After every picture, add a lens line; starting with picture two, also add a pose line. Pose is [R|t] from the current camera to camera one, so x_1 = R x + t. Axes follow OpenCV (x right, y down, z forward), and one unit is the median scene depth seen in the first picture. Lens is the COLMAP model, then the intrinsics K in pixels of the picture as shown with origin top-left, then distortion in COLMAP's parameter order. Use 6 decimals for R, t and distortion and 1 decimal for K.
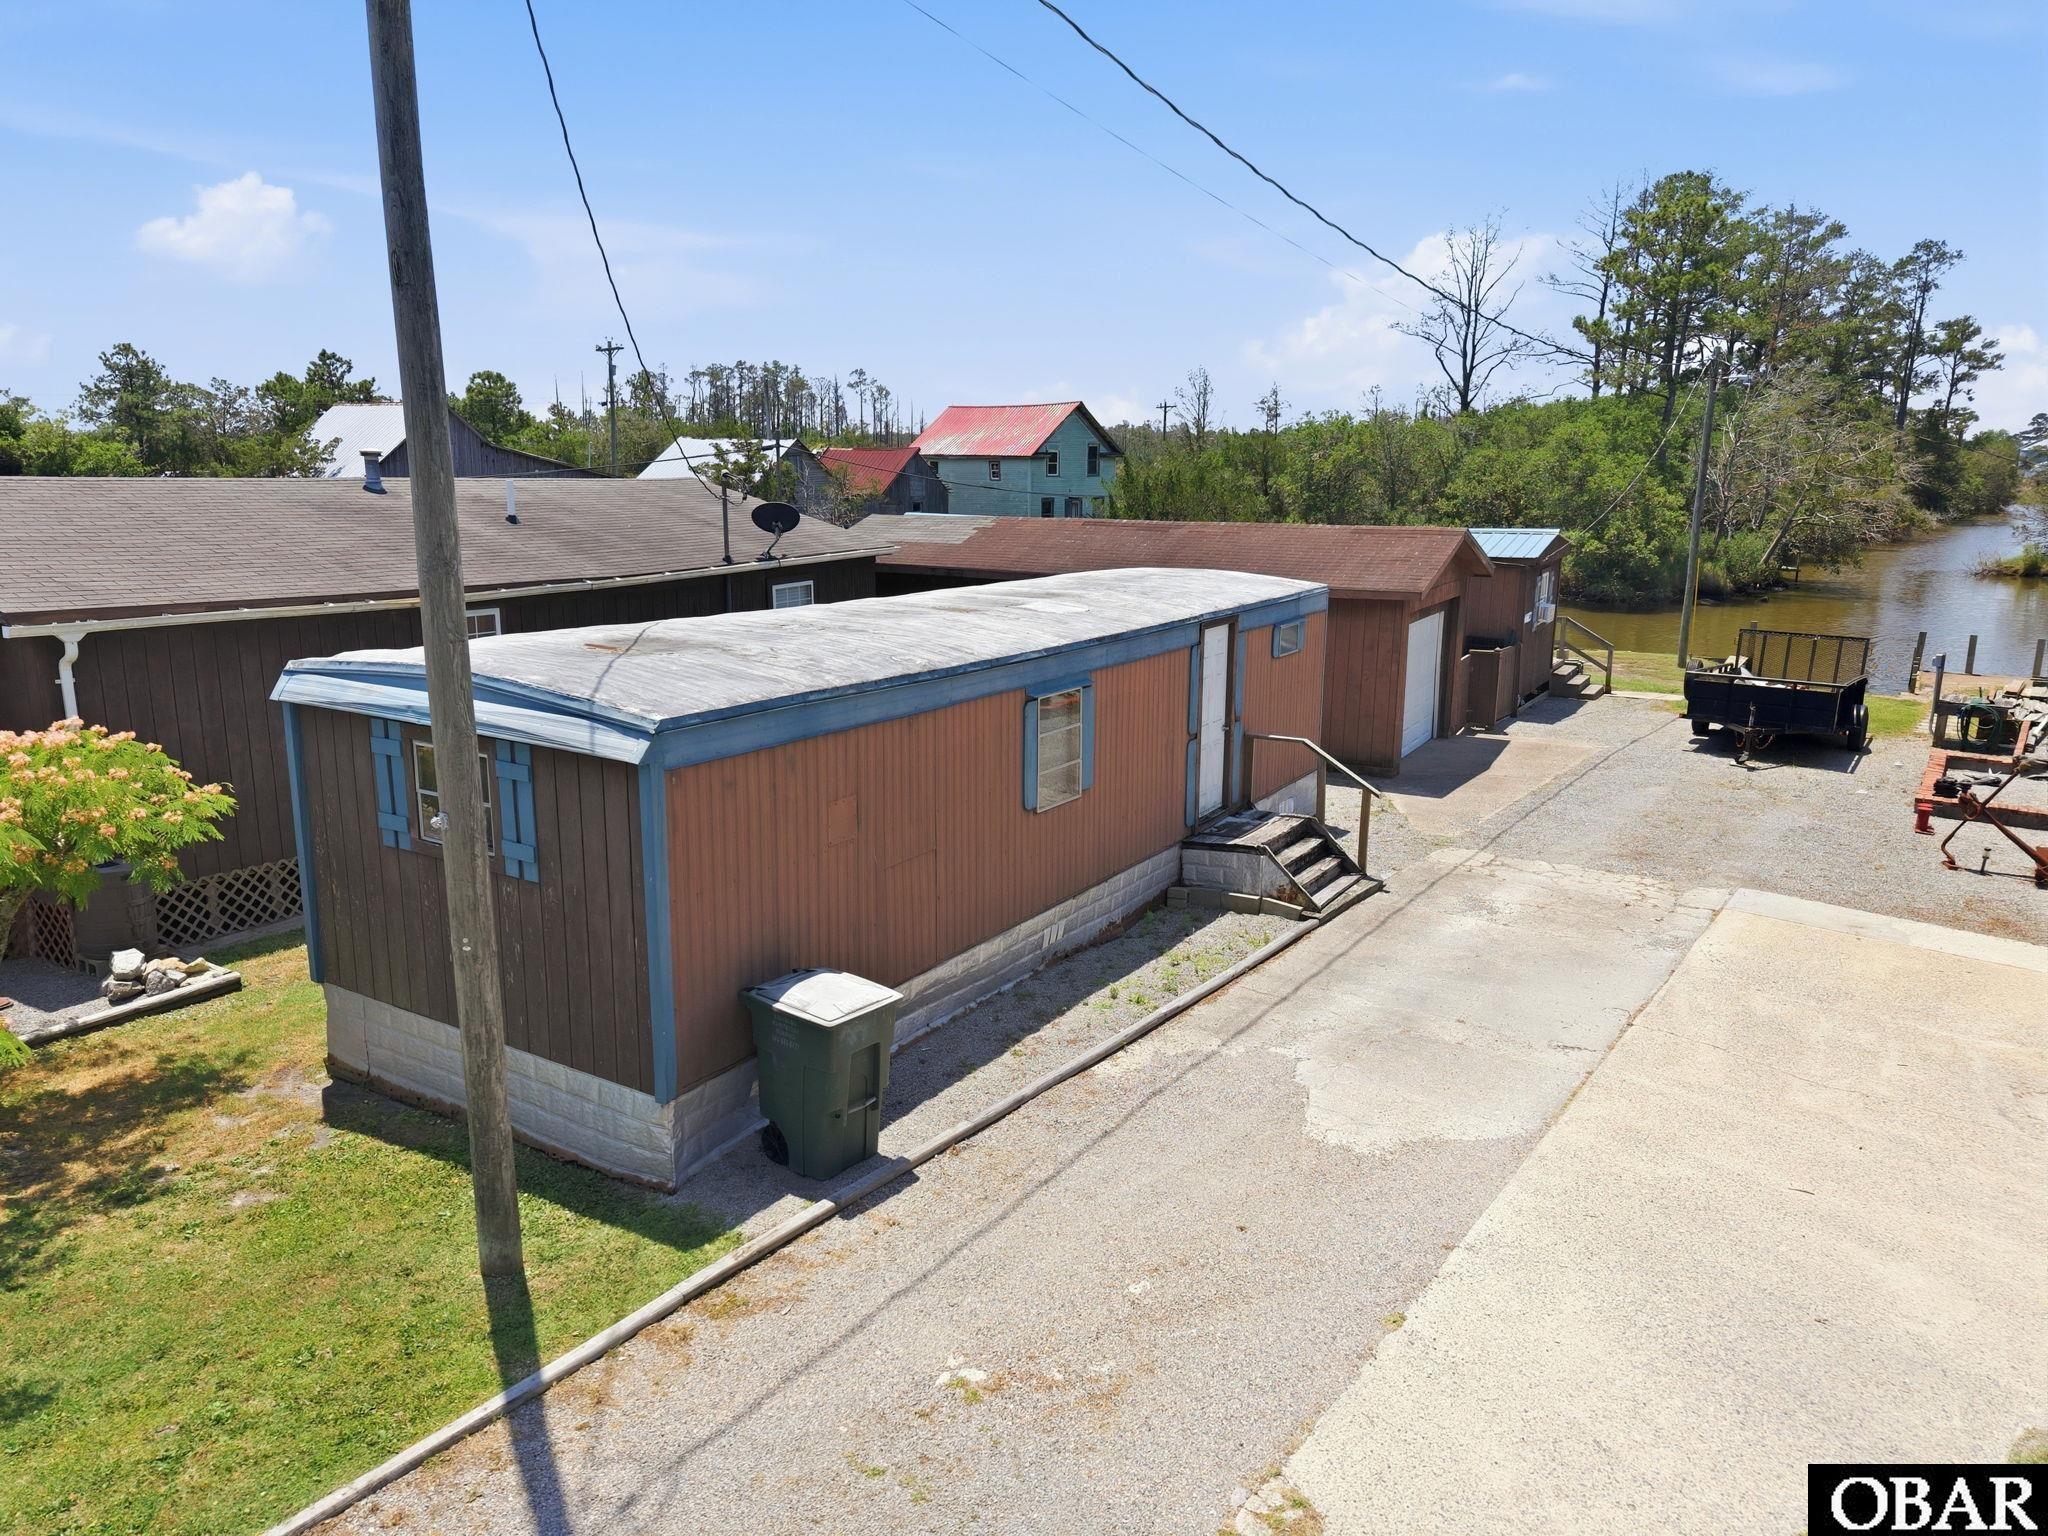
lens RADIAL K [[1418.6, 0, 1025.2], [0, 1418.6, 776.8], [0, 0, 1]] dist [0.011856, 0.000255]
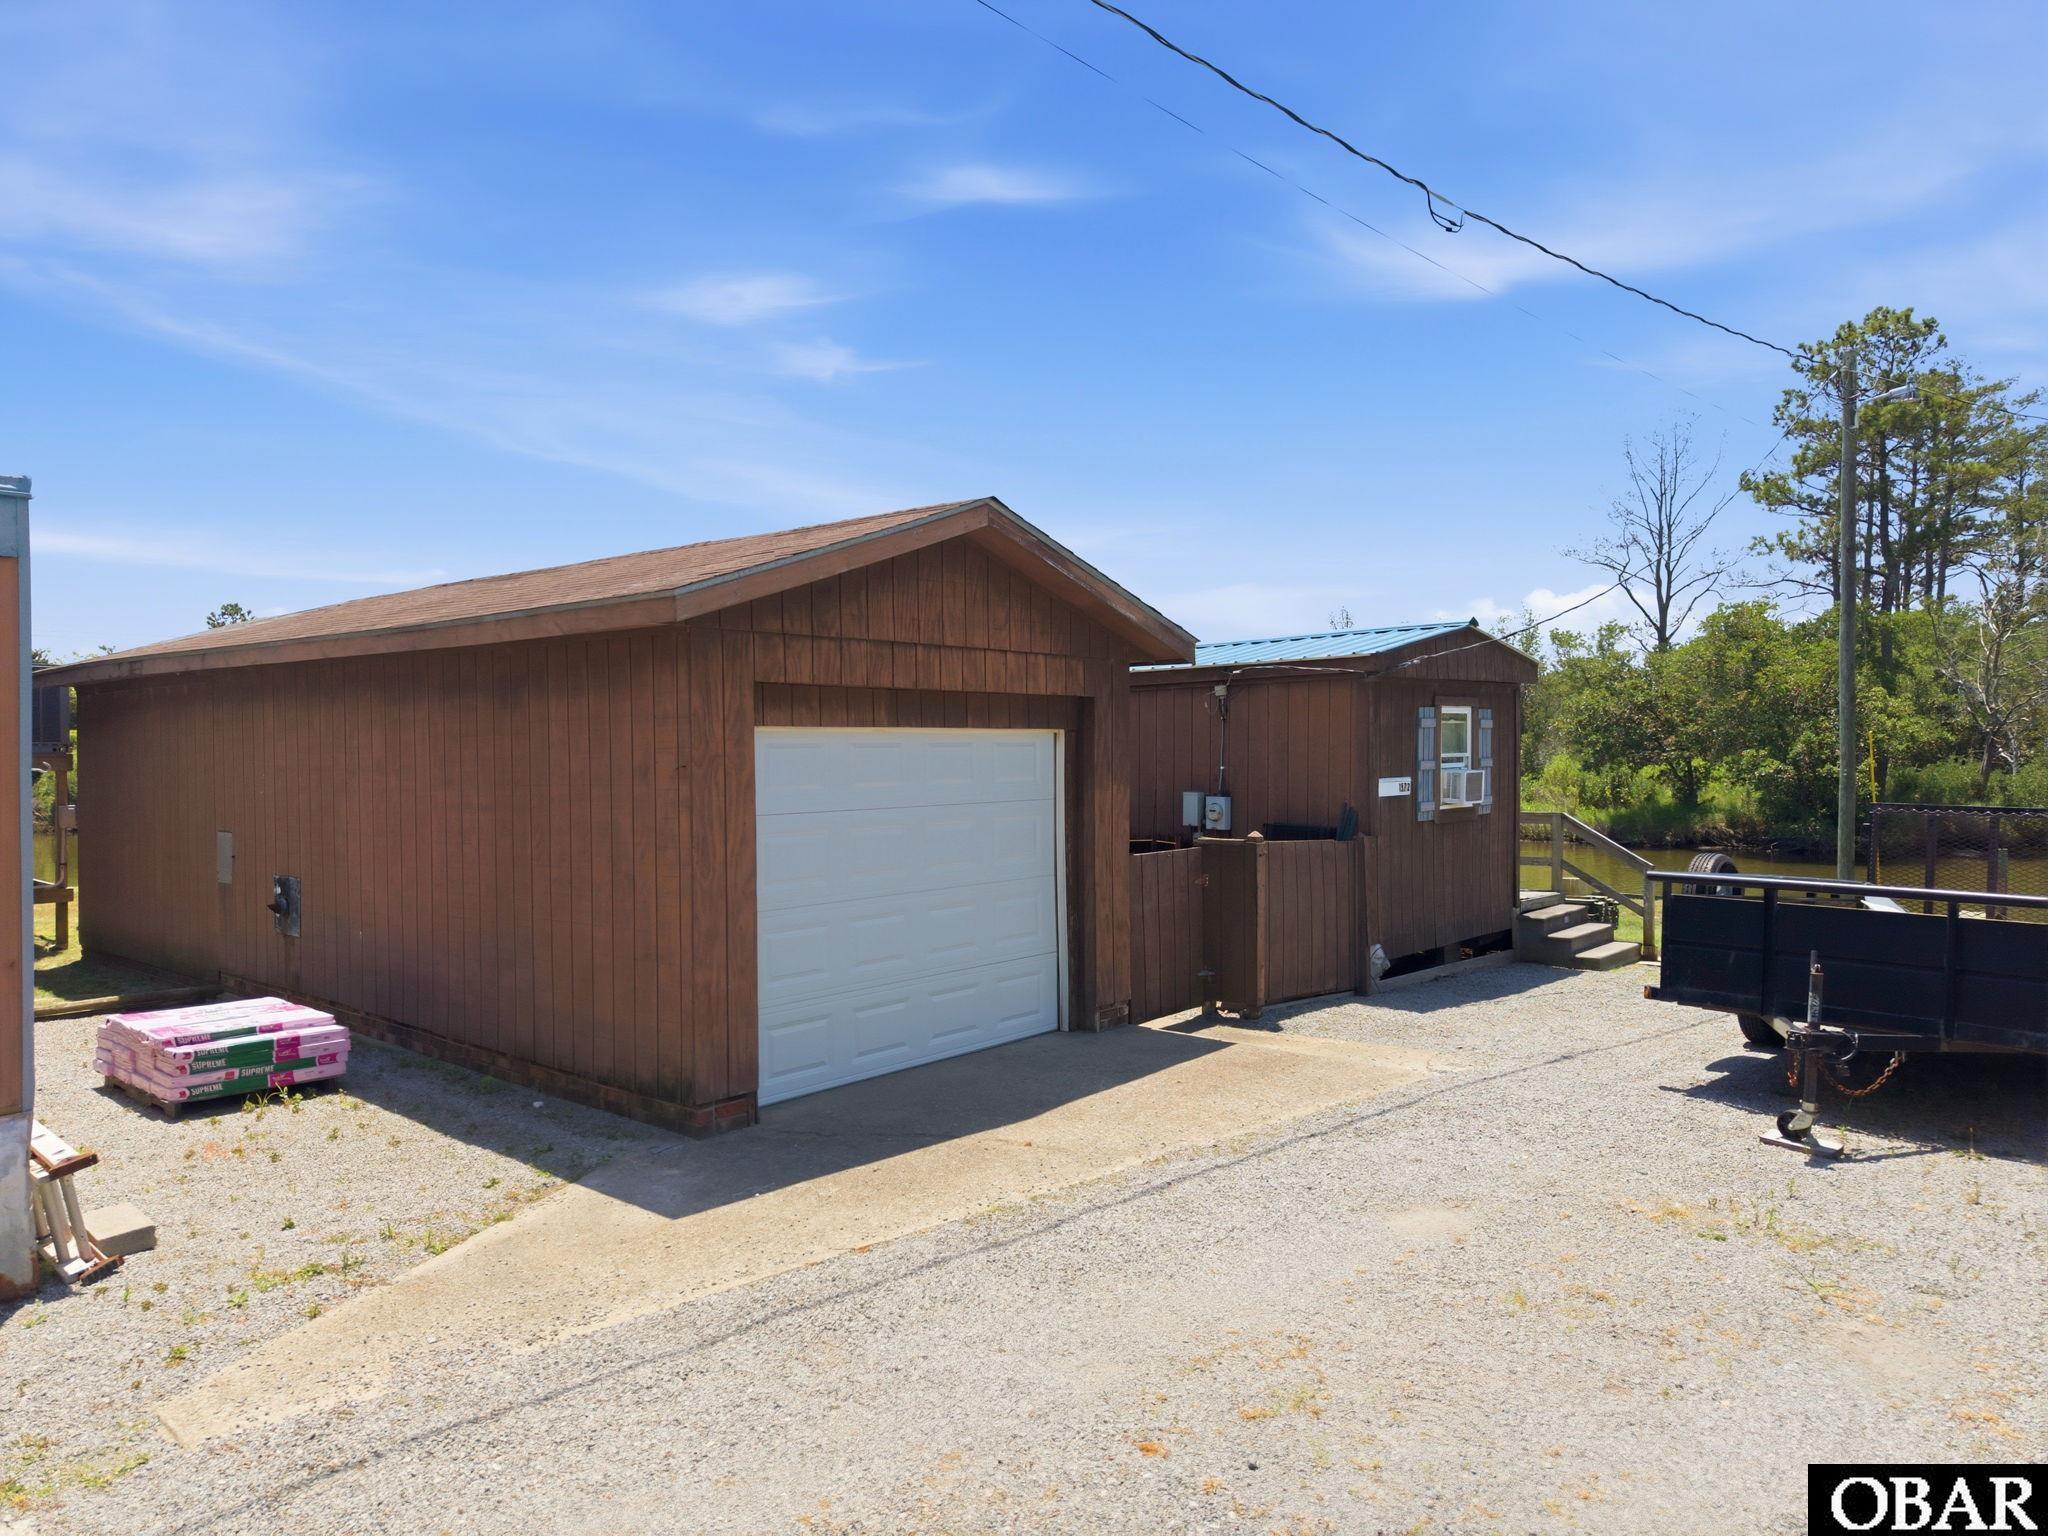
lens RADIAL K [[1418.6, 0, 1019.6], [0, 1418.6, 758.0], [0, 0, 1]] dist [0.011856, 0.000255]
pose [[0.982896, -0.005445, -0.184082, 0.168165], [-0.034649, 0.976244, -0.213884, -0.007874], [0.180873, 0.216604, 0.959358, 0.273318]]
